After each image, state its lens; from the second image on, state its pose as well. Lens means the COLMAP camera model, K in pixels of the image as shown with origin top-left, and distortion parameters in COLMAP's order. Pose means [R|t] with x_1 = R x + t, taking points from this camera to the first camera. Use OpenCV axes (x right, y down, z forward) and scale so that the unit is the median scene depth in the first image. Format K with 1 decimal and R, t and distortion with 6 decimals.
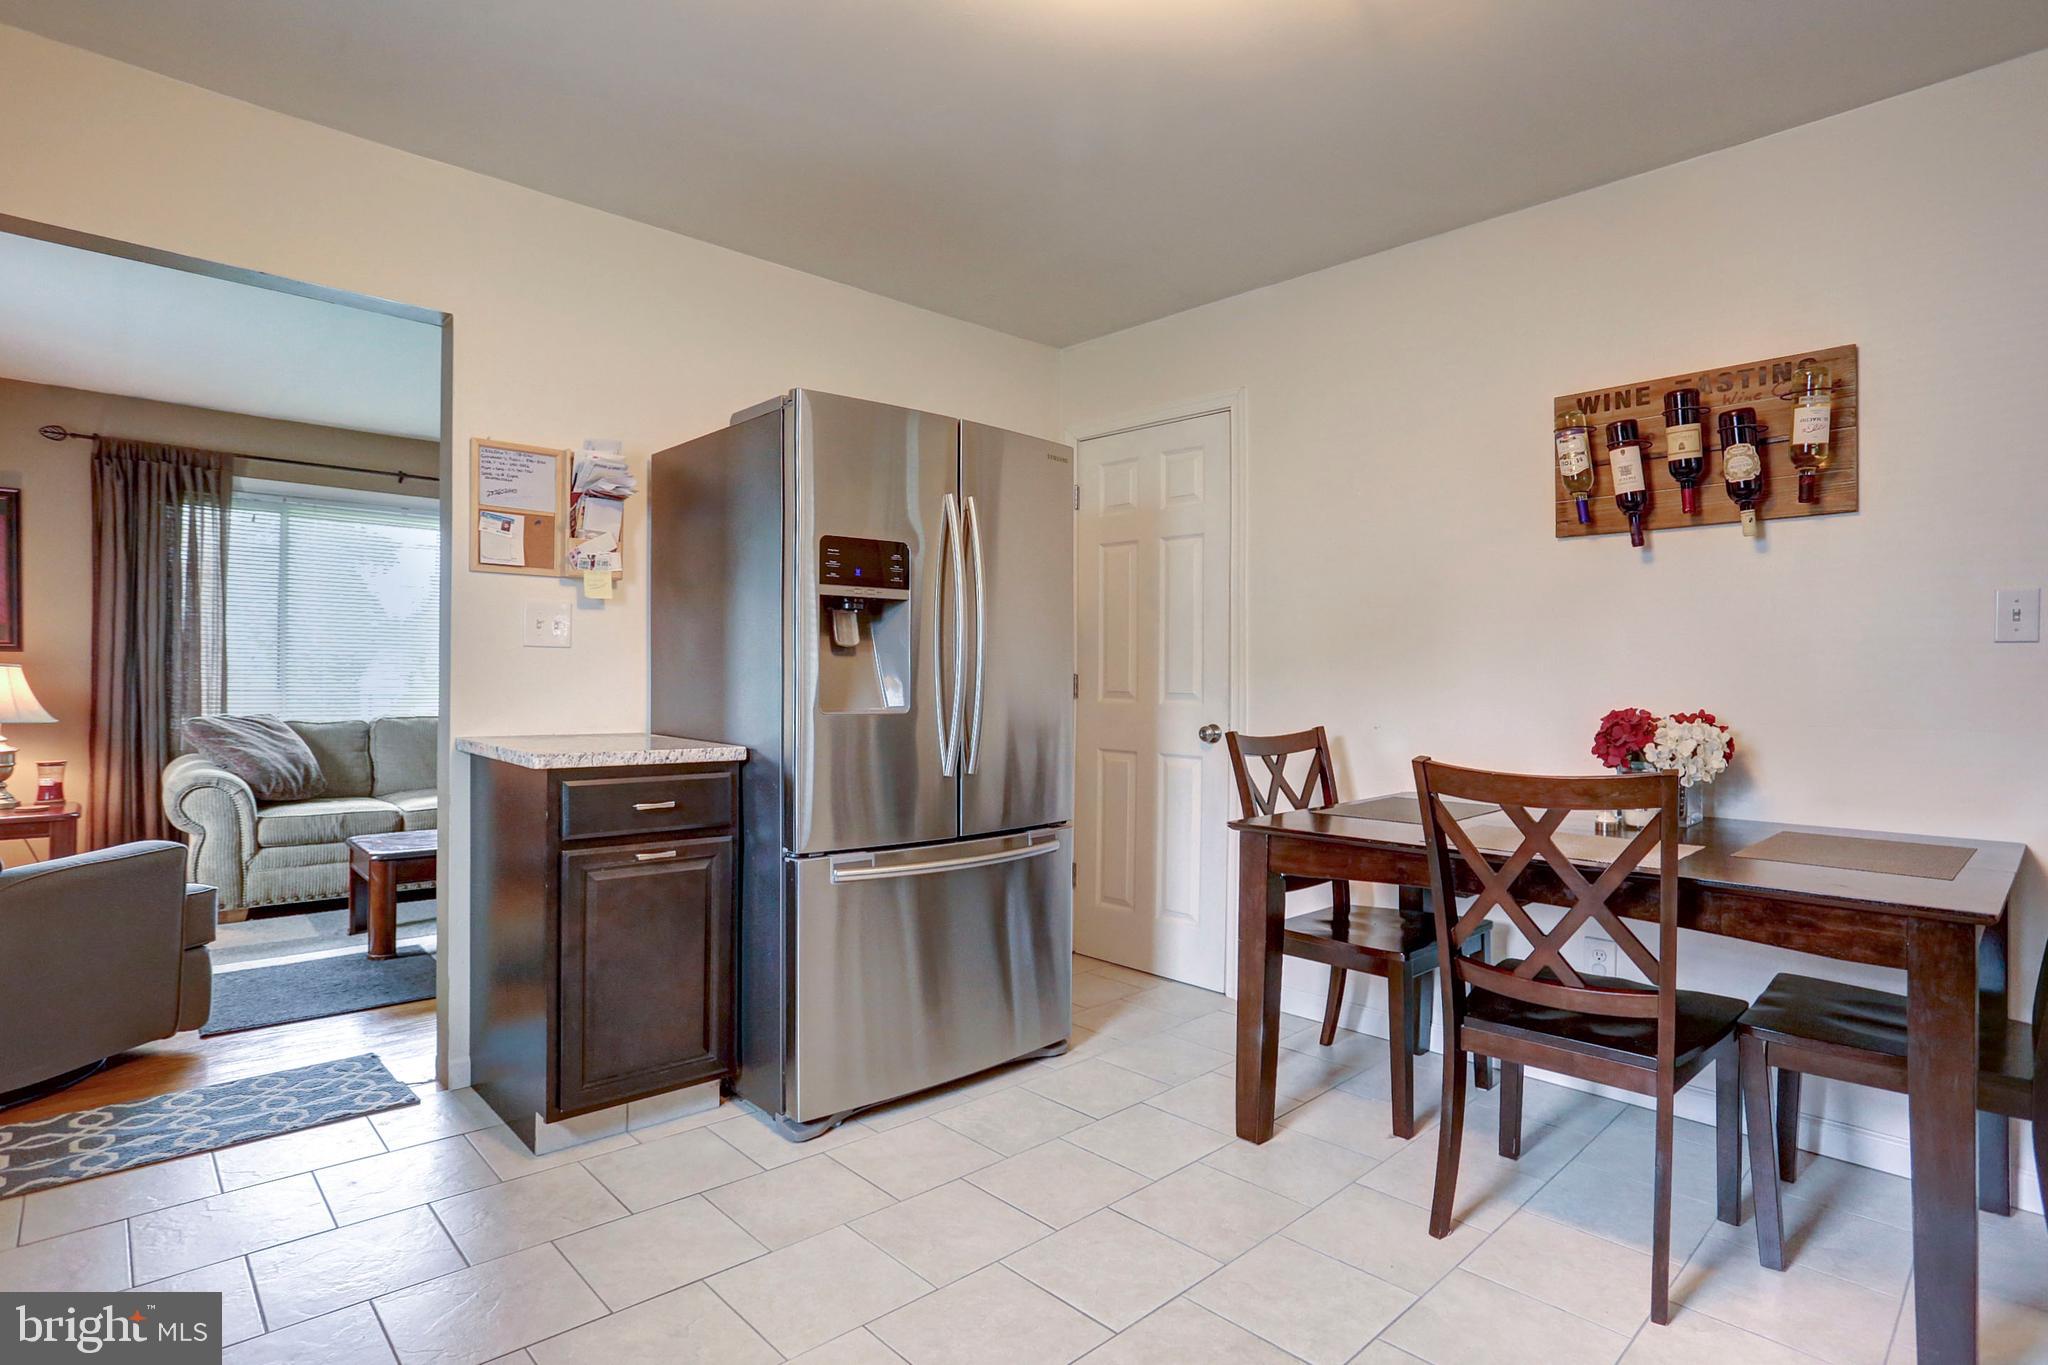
lens RADIAL K [[1048.2, 0, 1025.1], [0, 1048.2, 703.7], [0, 0, 1]] dist [-0.023257, -0.001186]
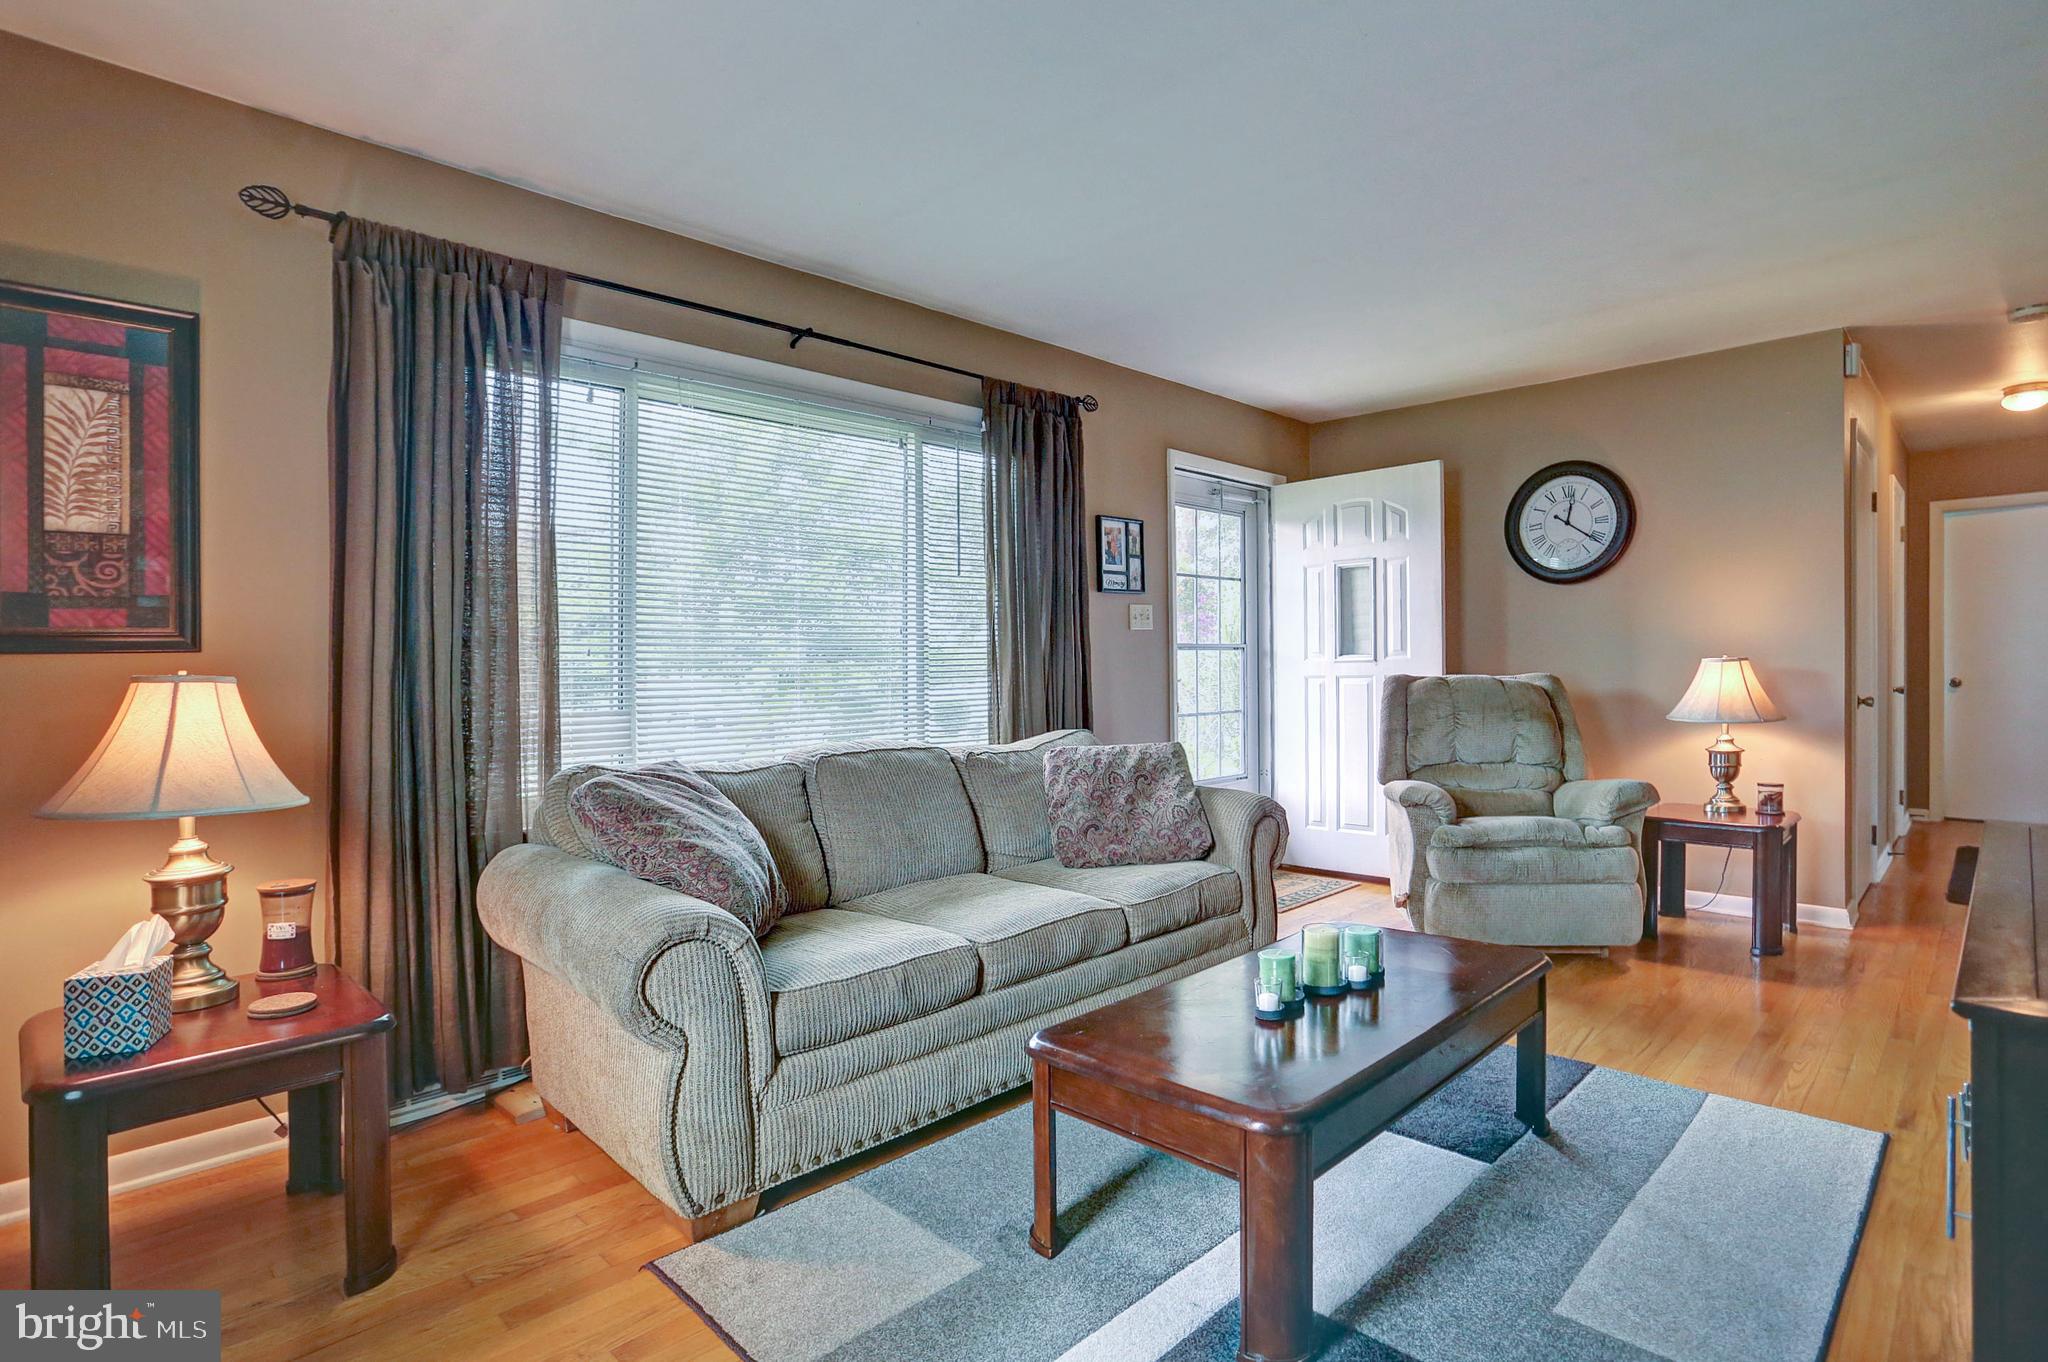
lens RADIAL K [[1084.2, 0, 1024.0], [0, 1084.2, 681.0], [0, 0, 1]] dist [-0.046810, 0.001248]
pose [[0.998276, -0.032924, 0.048582, -0.610122], [0.033683, 0.999322, -0.014875, -0.017680], [-0.048059, 0.016486, 0.998708, 0.481004]]
